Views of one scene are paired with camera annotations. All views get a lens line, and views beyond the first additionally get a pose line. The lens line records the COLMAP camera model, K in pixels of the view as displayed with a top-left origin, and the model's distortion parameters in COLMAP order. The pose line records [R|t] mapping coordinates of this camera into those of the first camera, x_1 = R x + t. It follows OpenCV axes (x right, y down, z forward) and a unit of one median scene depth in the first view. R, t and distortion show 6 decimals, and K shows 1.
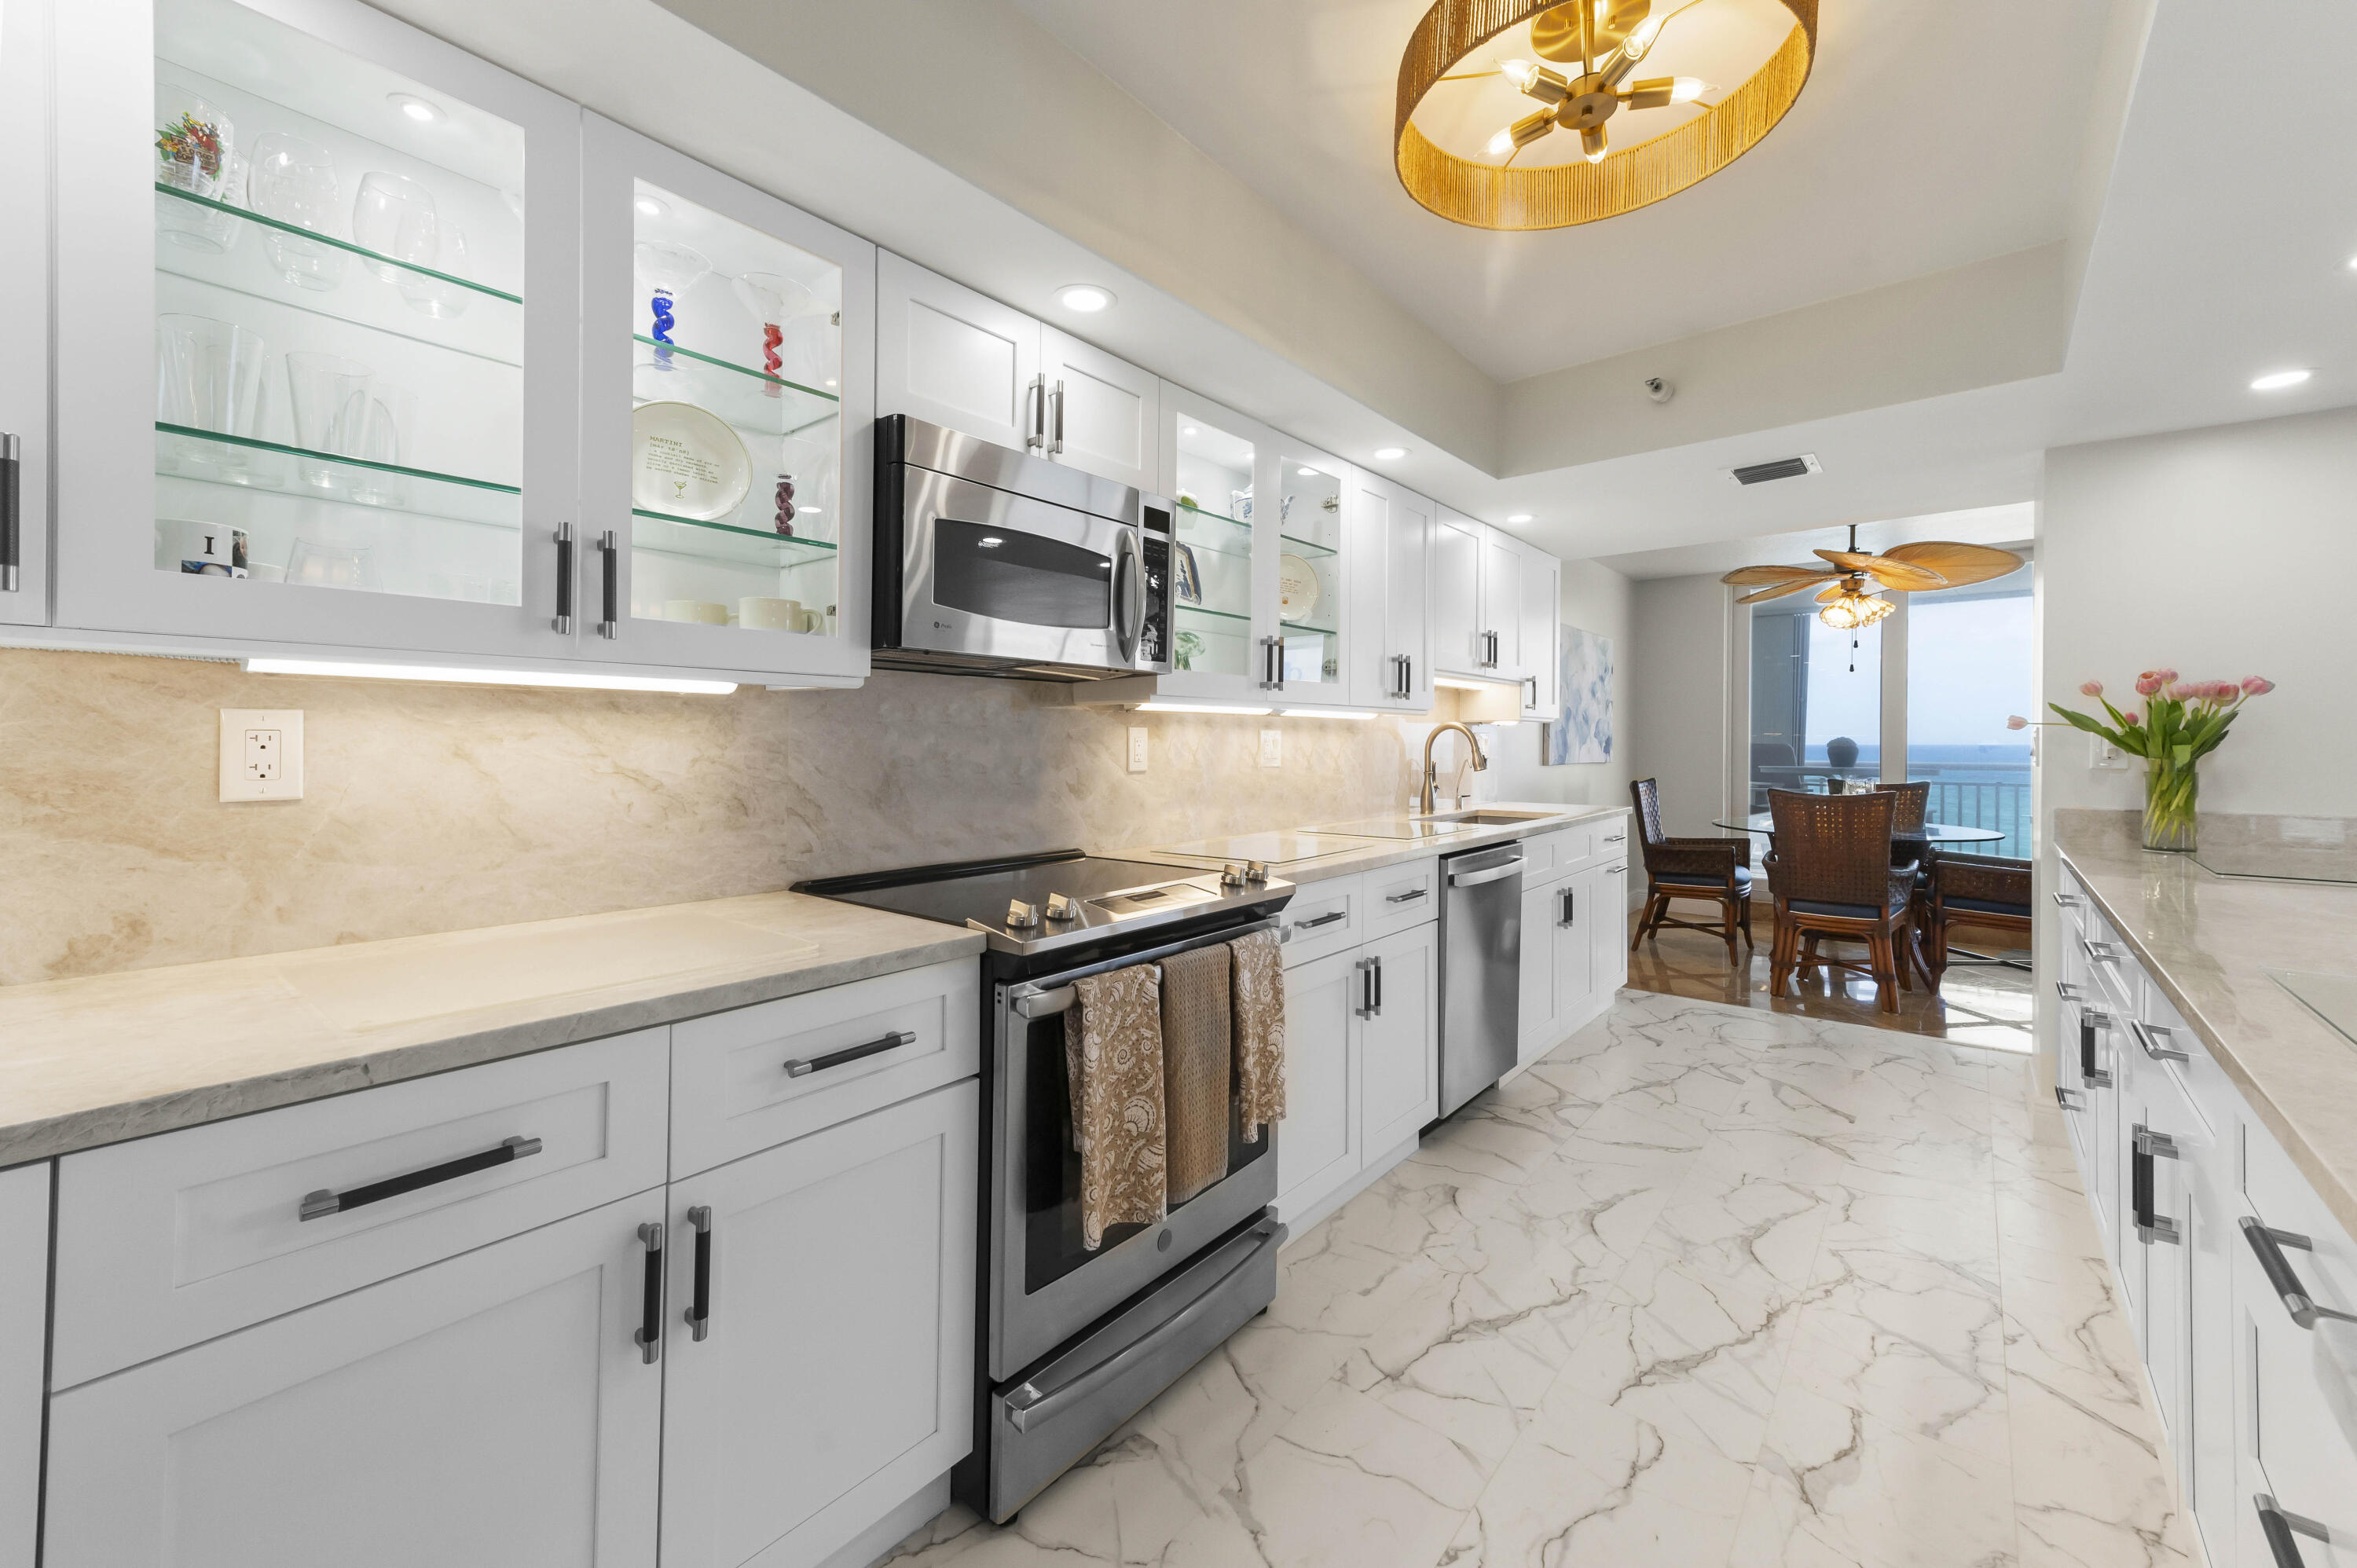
lens RADIAL K [[933.1, 0, 1179.9], [0, 933.1, 737.4], [0, 0, 1]] dist [0.015547, -0.000403]
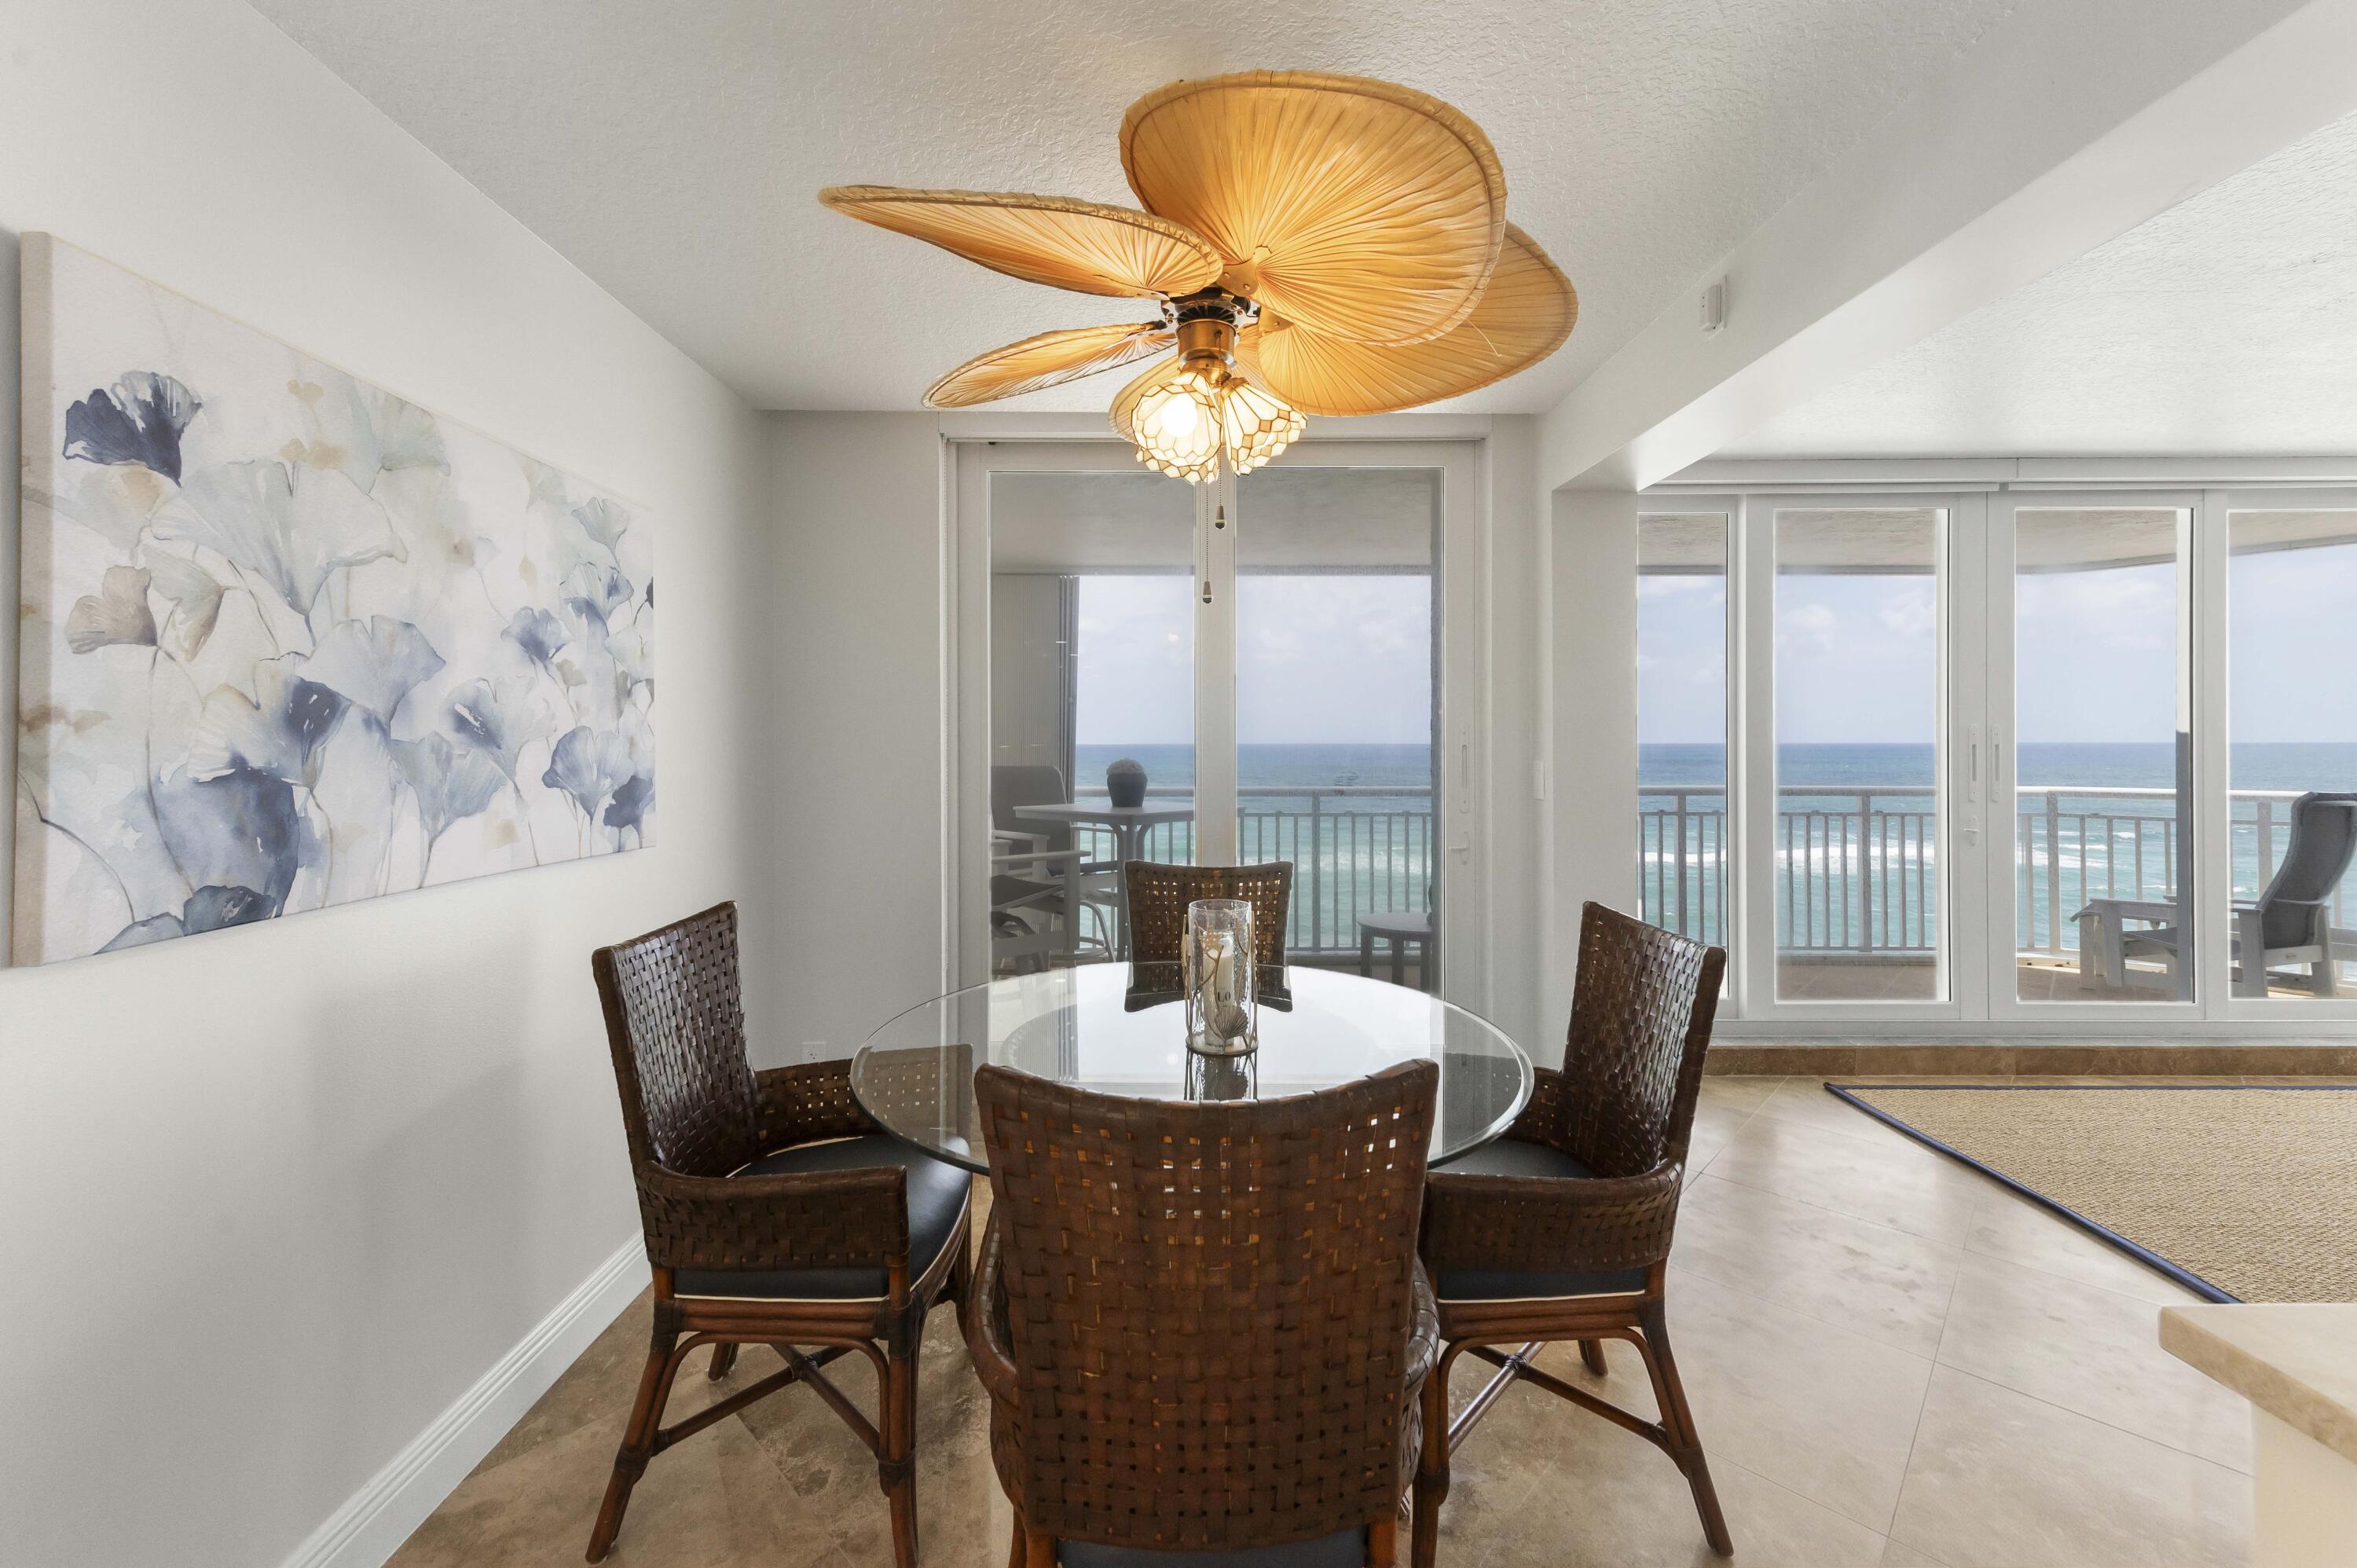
lens RADIAL K [[928.7, 0, 1153.9], [0, 928.7, 743.9], [0, 0, 1]] dist [0.009718, 0.000134]
pose [[0.769902, -0.001548, 0.638160, 1.196629], [-0.002353, 0.999983, 0.005265, -0.050215], [-0.638158, -0.005555, 0.769886, 1.871243]]
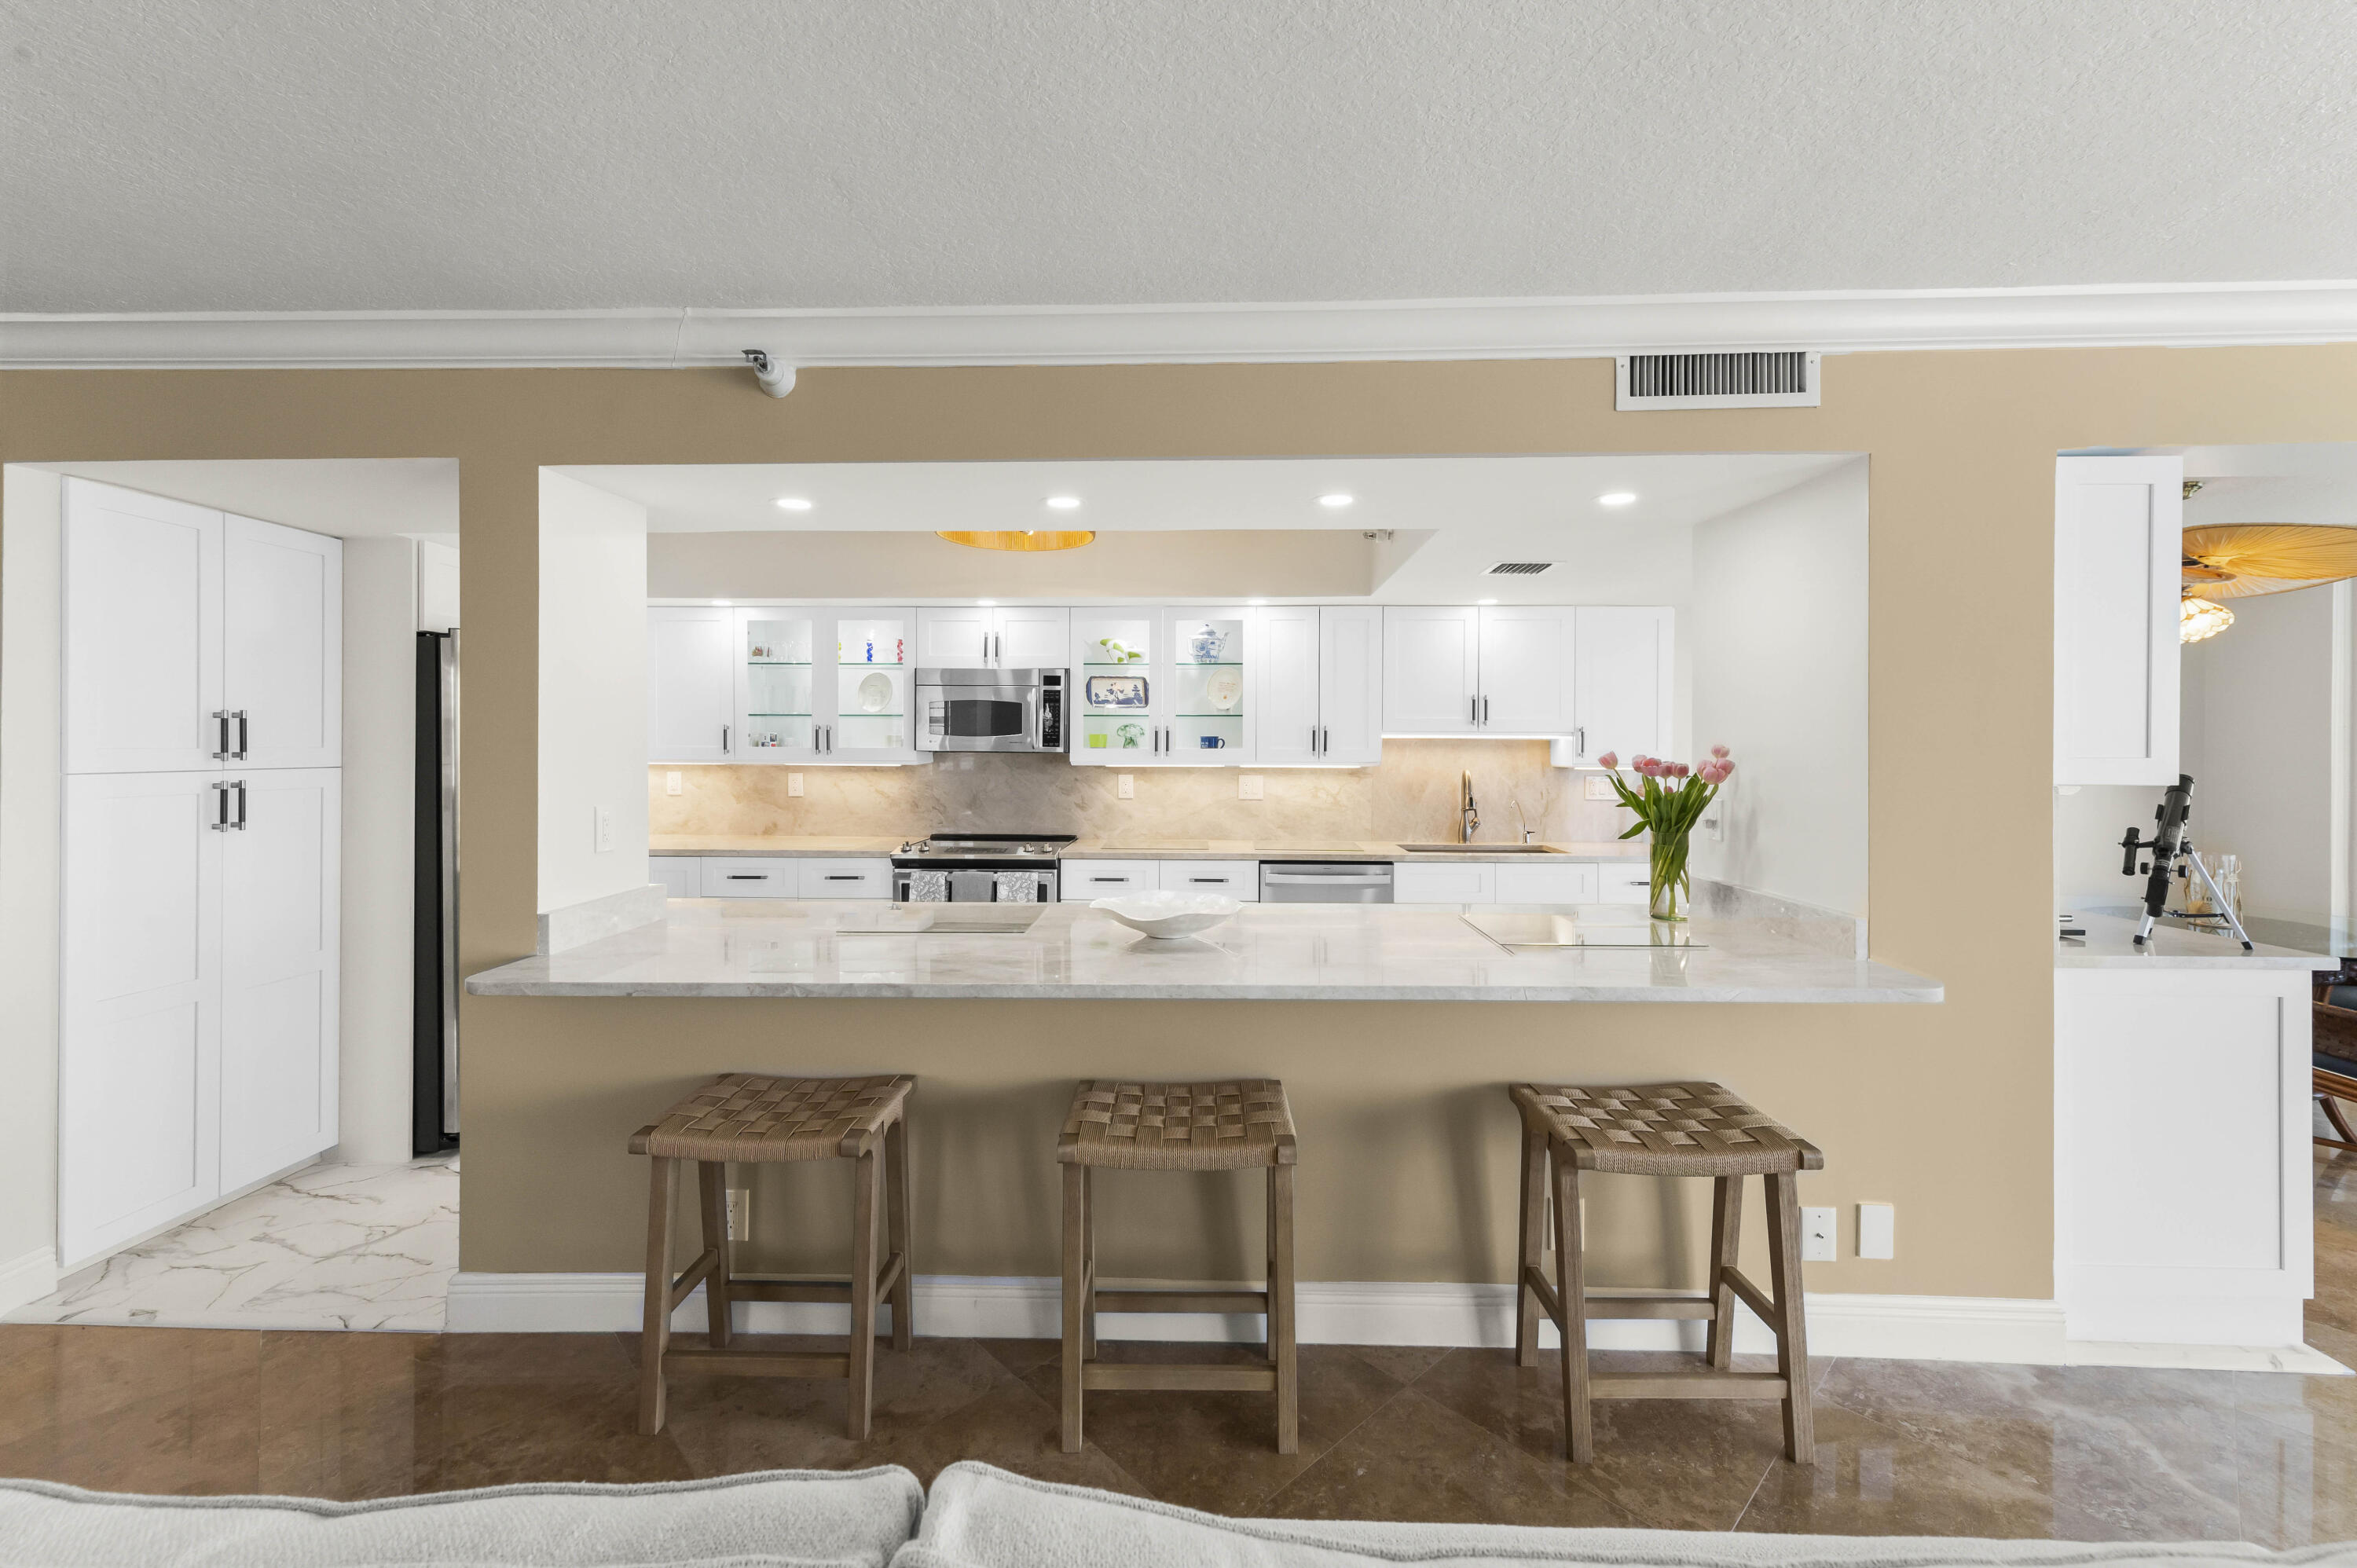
lens RADIAL K [[957.4, 0, 1169.7], [0, 957.4, 756.0], [0, 0, 1]] dist [0.016603, -0.000026]
pose [[0.623078, 0.011572, -0.782074, 1.965729], [0.001293, 0.999874, 0.015825, -0.102090], [0.782159, -0.010871, 0.622985, -0.159061]]
